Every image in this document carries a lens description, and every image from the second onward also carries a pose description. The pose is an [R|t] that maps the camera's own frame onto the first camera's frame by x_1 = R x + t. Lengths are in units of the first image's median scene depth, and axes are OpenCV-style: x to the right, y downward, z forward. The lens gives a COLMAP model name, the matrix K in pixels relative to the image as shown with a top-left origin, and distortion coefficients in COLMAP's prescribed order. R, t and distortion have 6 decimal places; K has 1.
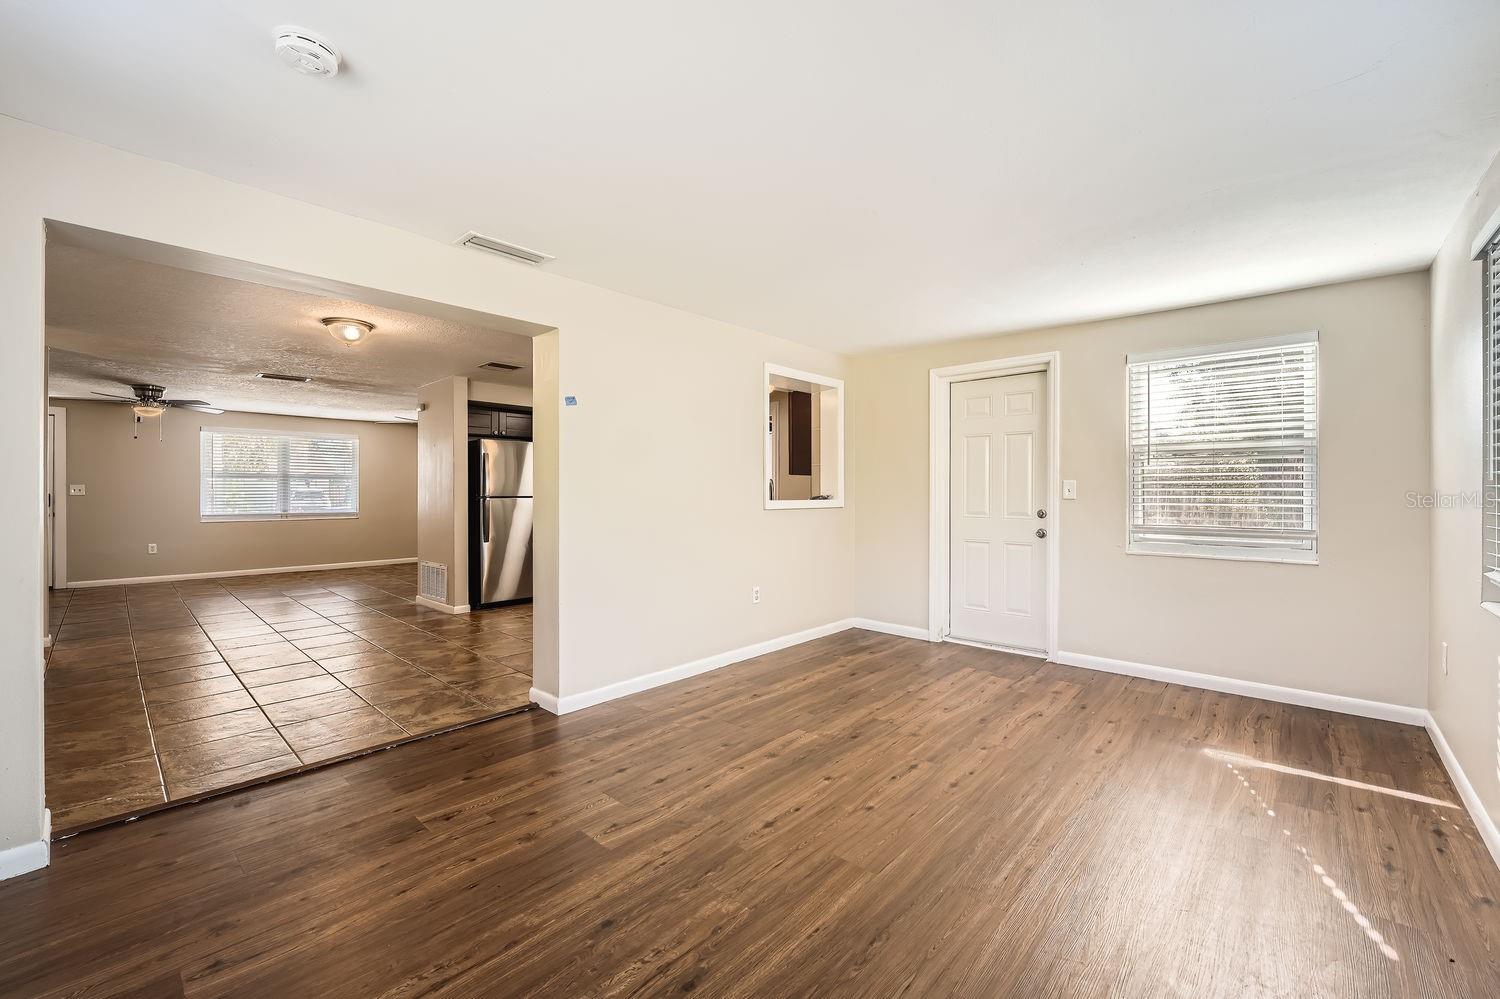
lens RADIAL K [[594.8, 0, 764.0], [0, 594.8, 492.5], [0, 0, 1]] dist [-0.001094, -0.000341]
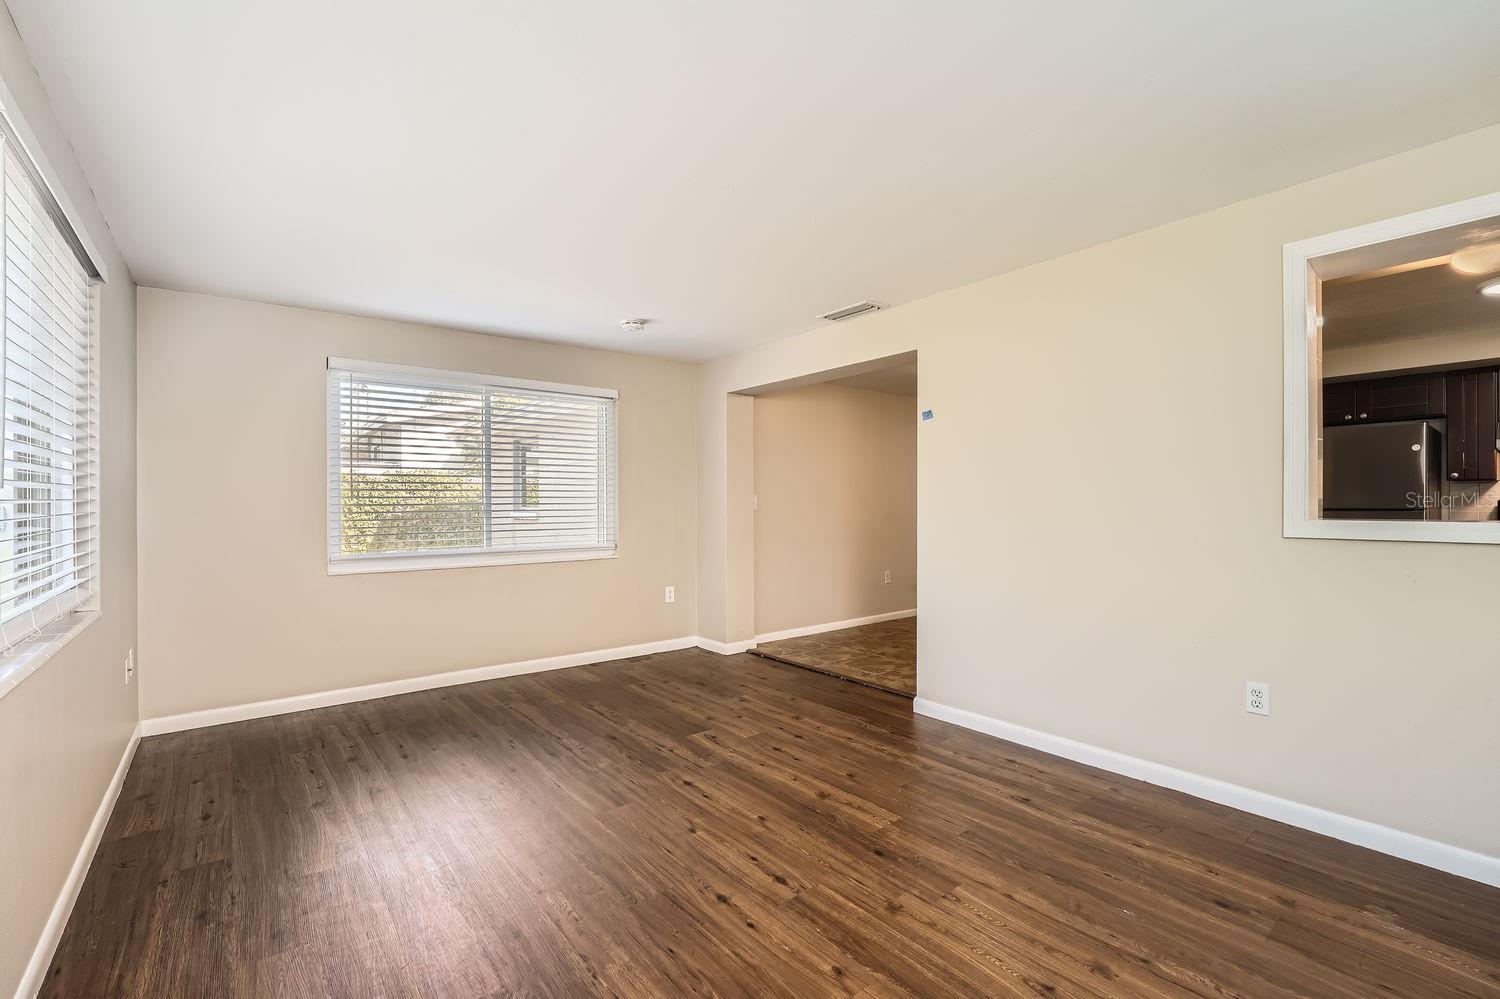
lens RADIAL K [[646.5, 0, 750.6], [0, 646.5, 505.3], [0, 0, 1]] dist [-0.001774, -0.000220]
pose [[-0.154958, 0.002055, -0.987919, 0.950509], [0.004441, 0.999989, 0.001384, -0.000309], [0.987911, -0.004173, -0.154966, 0.994787]]
